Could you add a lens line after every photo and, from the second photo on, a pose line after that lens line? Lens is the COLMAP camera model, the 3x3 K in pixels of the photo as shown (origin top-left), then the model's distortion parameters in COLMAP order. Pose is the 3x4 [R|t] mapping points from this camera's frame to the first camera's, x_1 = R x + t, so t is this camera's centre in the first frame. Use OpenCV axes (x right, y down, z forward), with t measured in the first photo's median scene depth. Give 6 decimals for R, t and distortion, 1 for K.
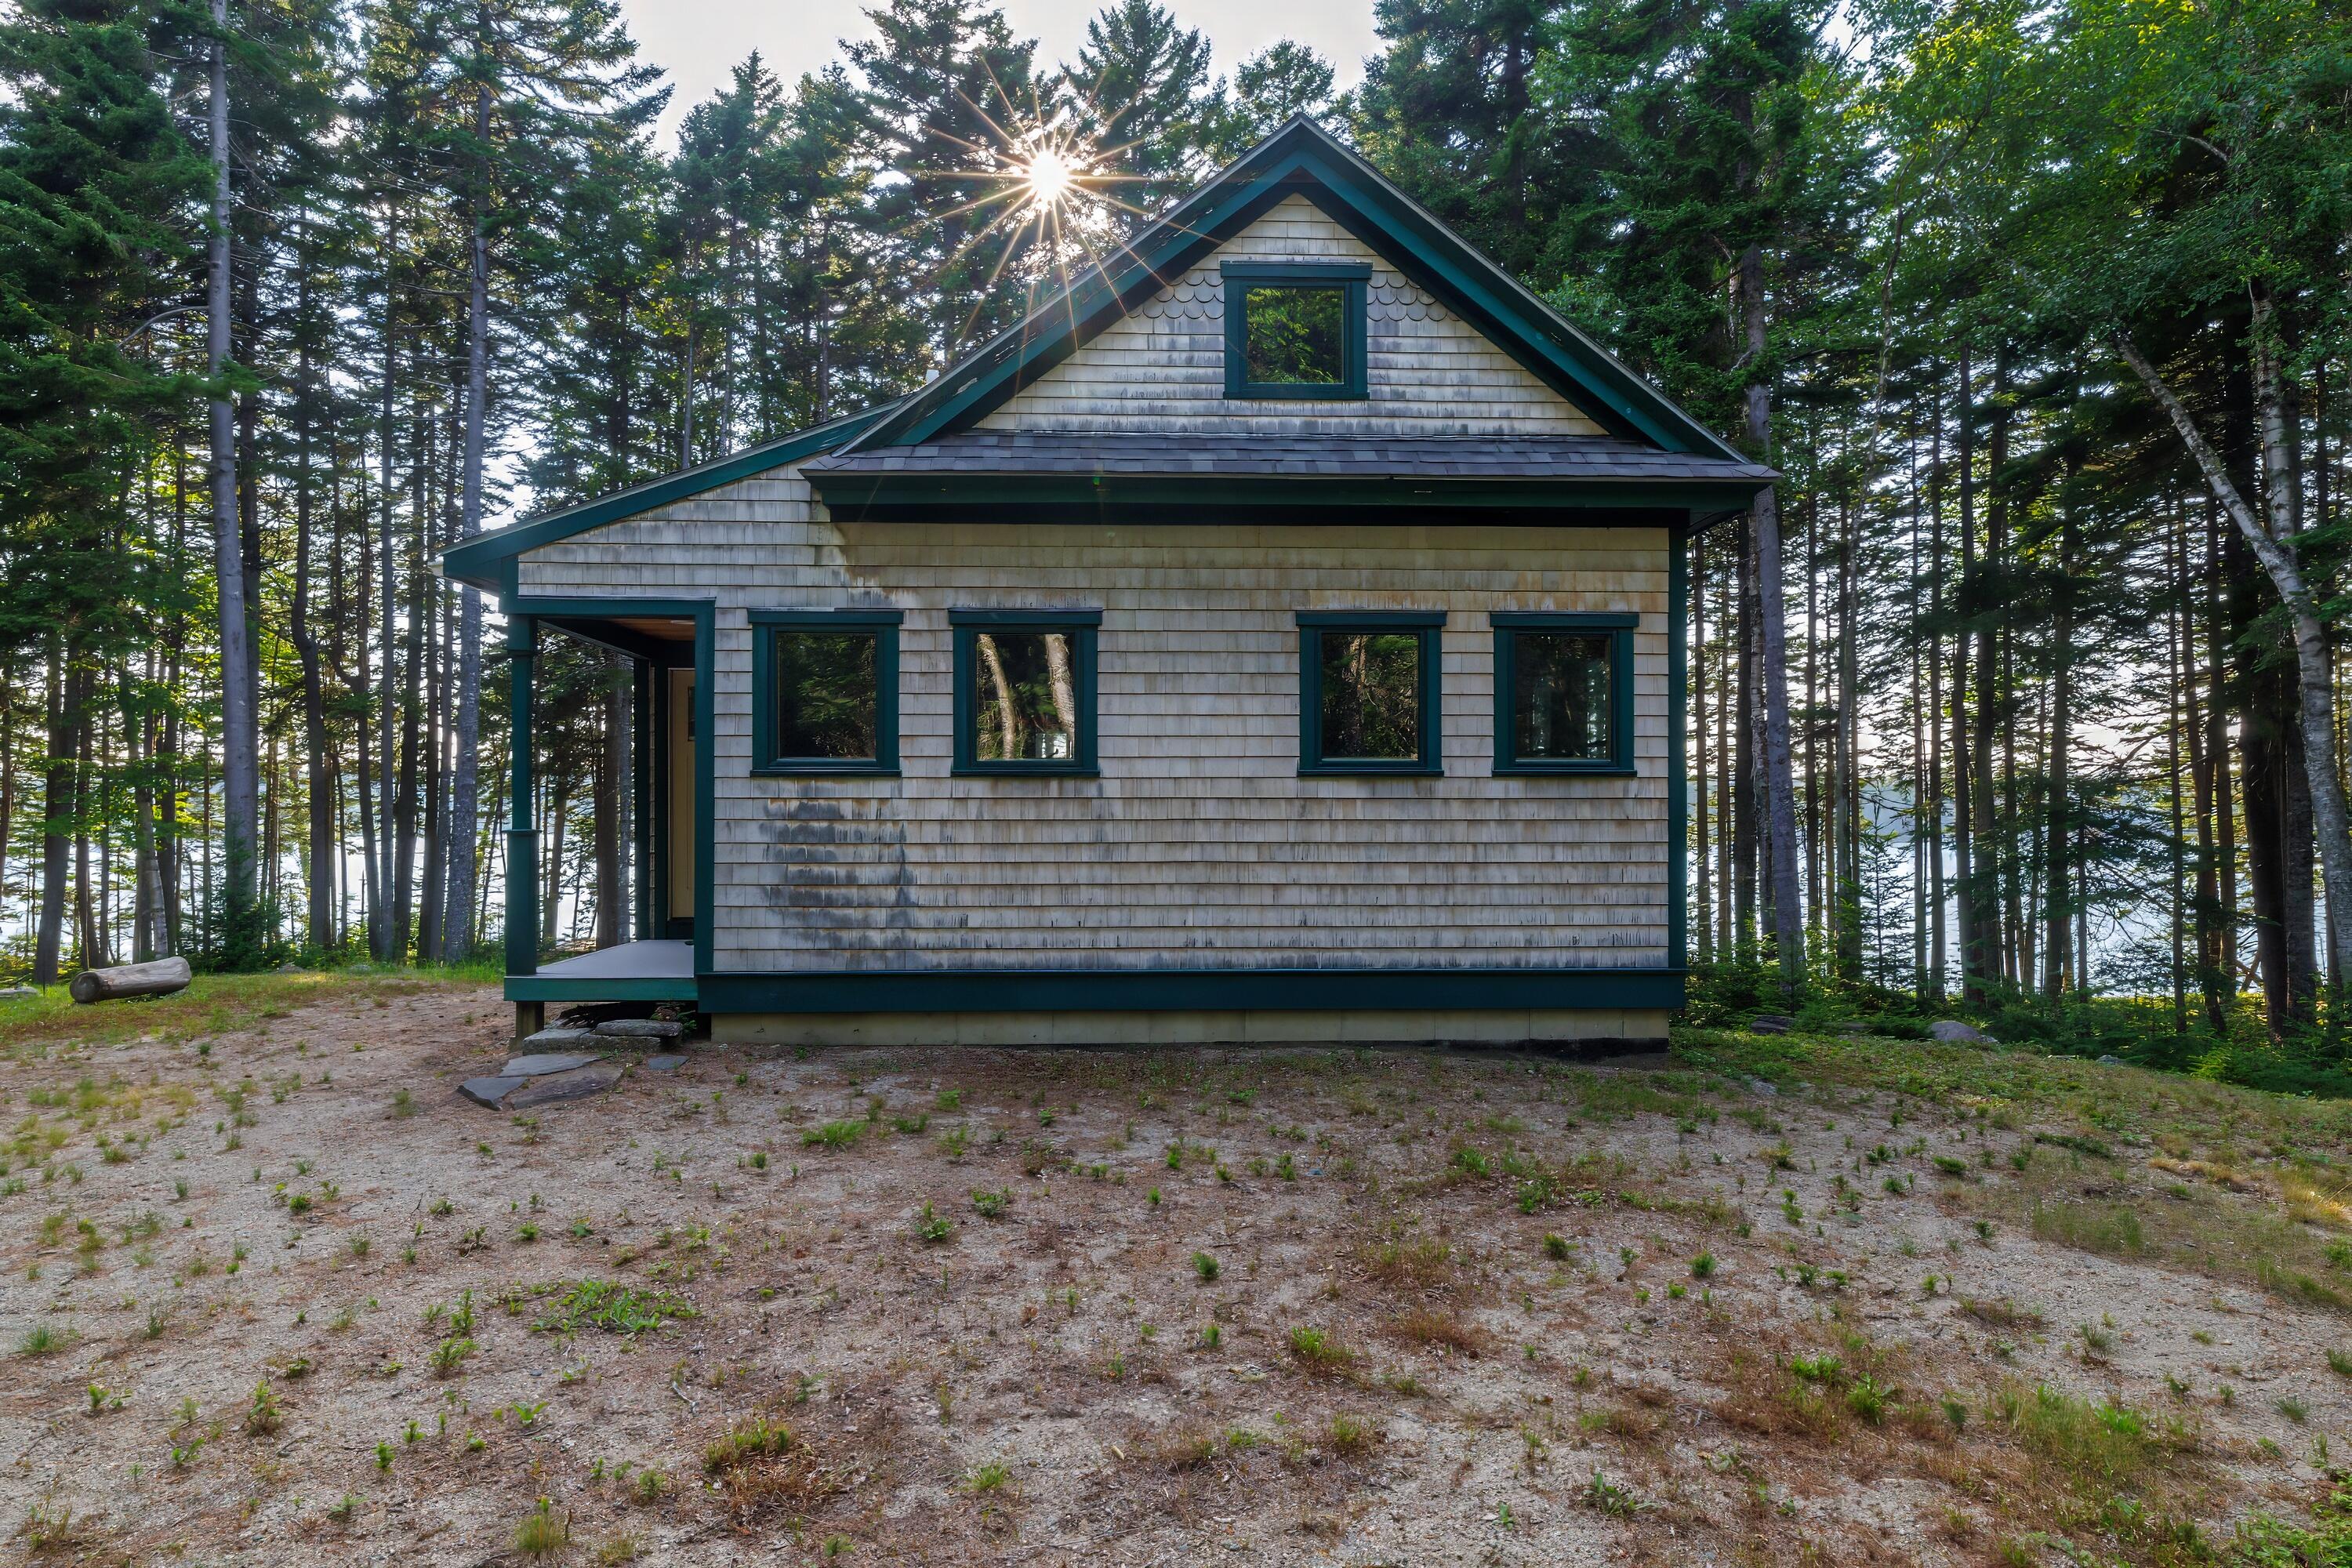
lens RADIAL K [[1315.9, 0, 1173.0], [0, 1315.9, 795.8], [0, 0, 1]] dist [0.000752, 0.000594]
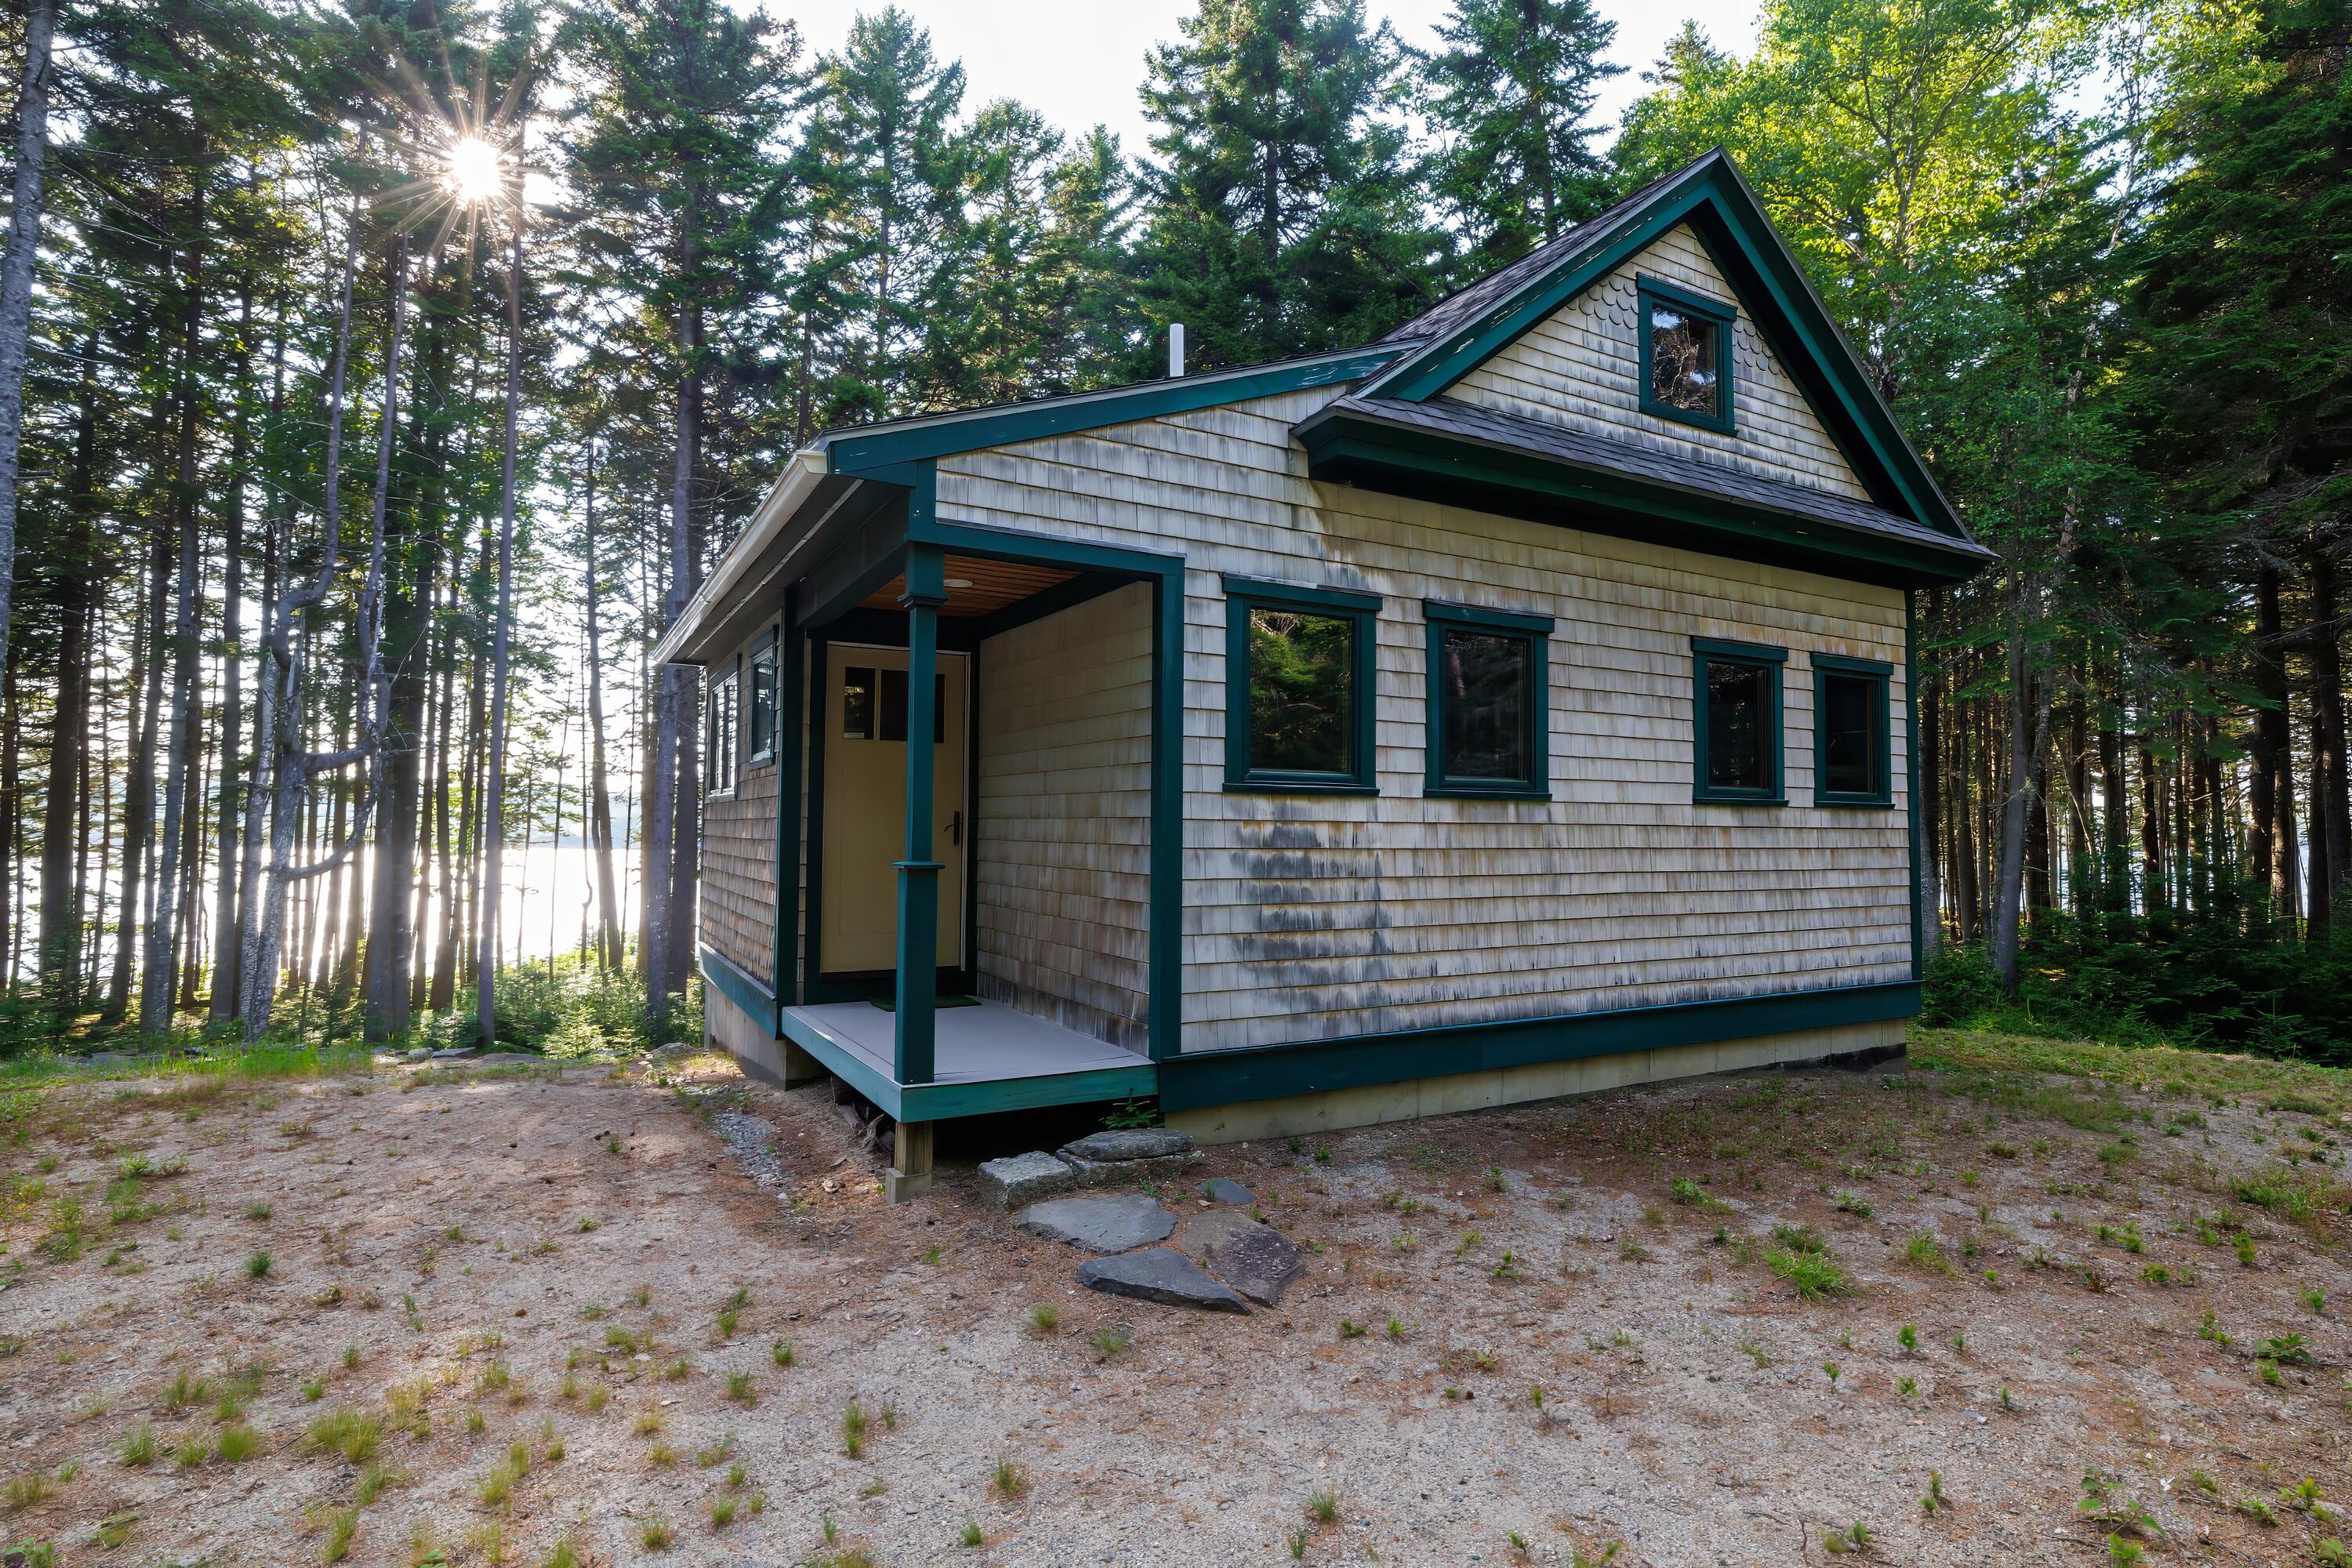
lens RADIAL K [[1160.0, 0, 1176.1], [0, 1160.0, 760.8], [0, 0, 1]] dist [-0.007133, -0.000287]
pose [[0.890262, 0.034264, 0.454158, -0.647603], [-0.014885, 0.998822, -0.046177, -0.001112], [-0.455206, 0.034350, 0.889724, 0.410268]]
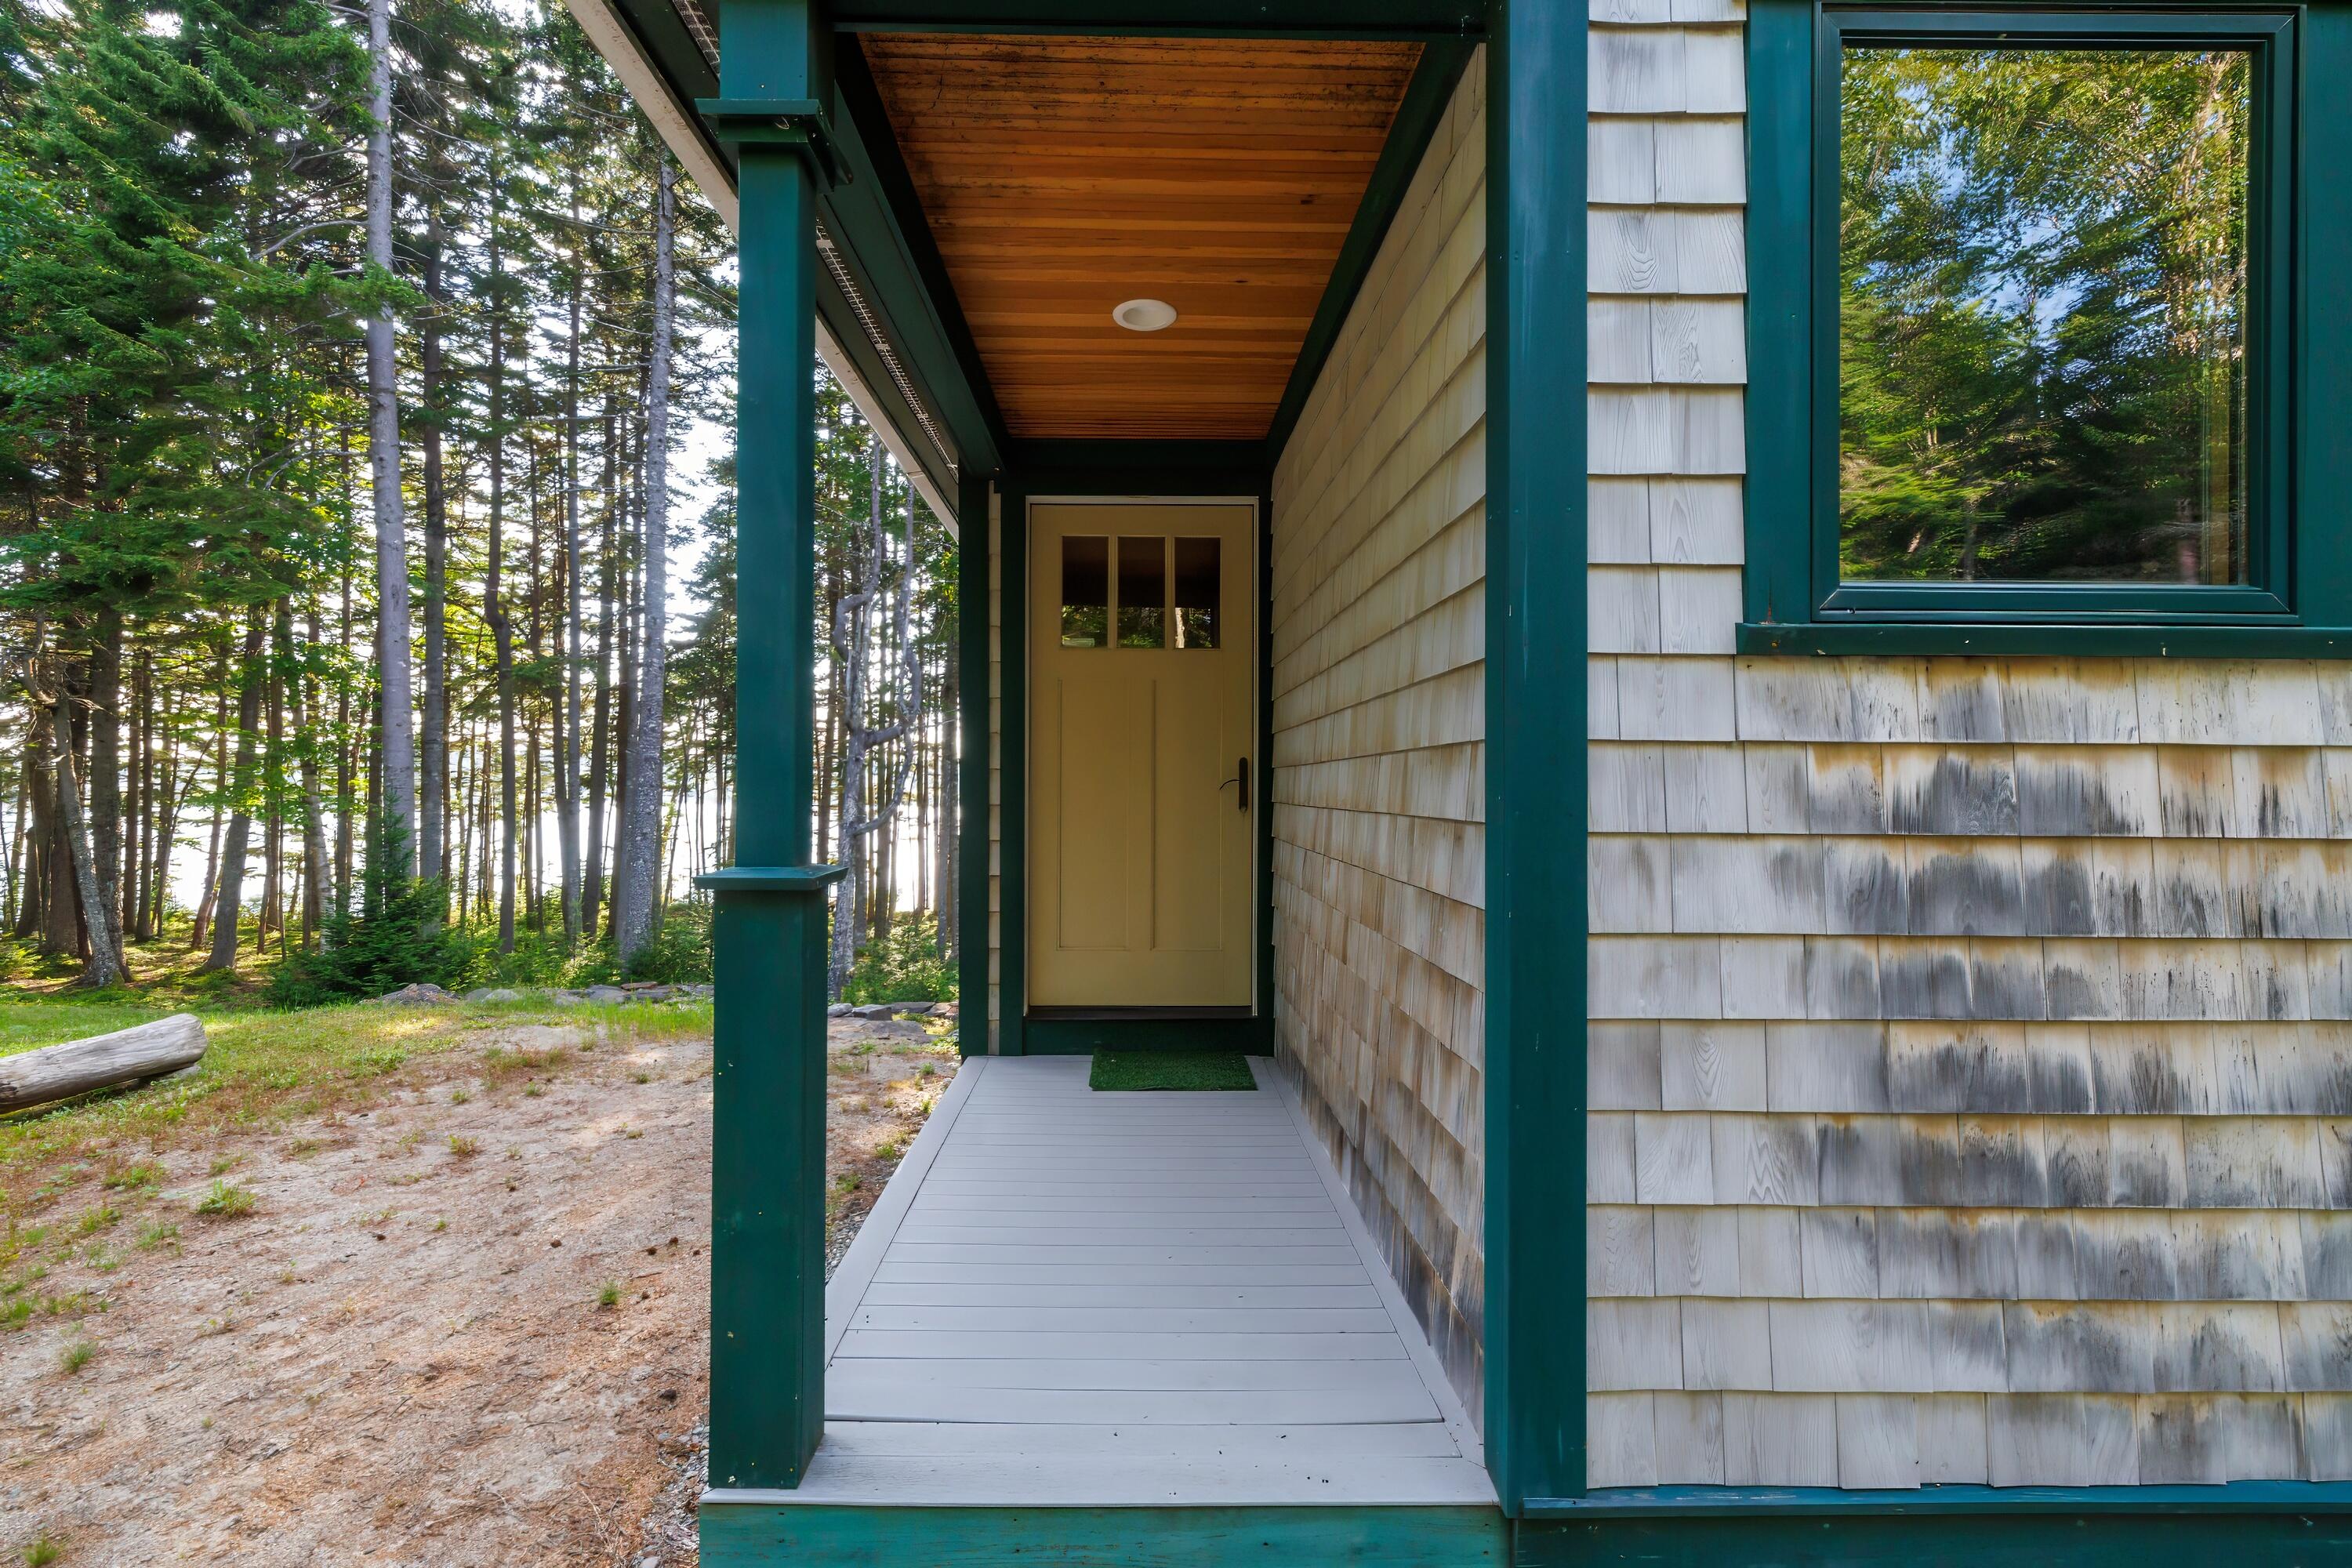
lens RADIAL K [[986.1, 0, 1161.2], [0, 986.1, 780.0], [0, 0, 1]] dist [0.002028, 0.000161]
pose [[0.999718, 0.005546, -0.023097, -0.416745], [-0.005448, 0.999976, 0.004299, 0.007923], [0.023120, -0.004172, 0.999724, 0.817145]]
